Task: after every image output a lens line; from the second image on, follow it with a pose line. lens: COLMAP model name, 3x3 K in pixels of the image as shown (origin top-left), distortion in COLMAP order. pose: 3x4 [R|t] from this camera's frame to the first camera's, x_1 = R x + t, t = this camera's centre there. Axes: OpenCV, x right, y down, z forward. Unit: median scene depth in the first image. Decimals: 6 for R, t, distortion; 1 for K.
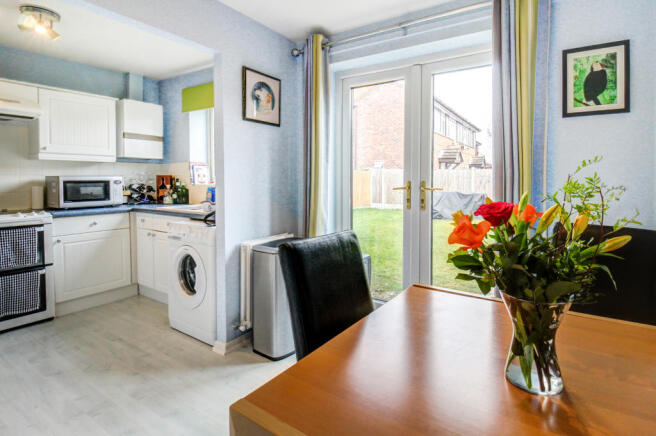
lens RADIAL K [[332.9, 0, 352.0], [0, 332.9, 195.2], [0, 0, 1]] dist [0.001734, -0.012425]
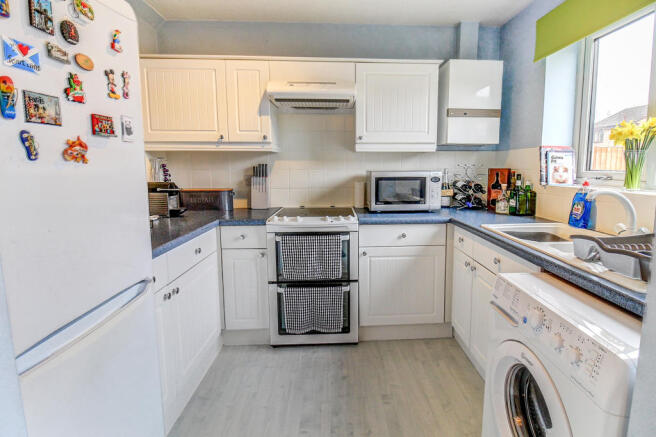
lens RADIAL K [[332.9, 0, 352.0], [0, 332.9, 195.7], [0, 0, 1]] dist [0.001734, -0.012425]
pose [[0.580573, 0.073759, -0.810860, -0.218763], [-0.036609, 0.997246, 0.064502, -0.042636], [0.813385, -0.007763, 0.581674, 0.423221]]
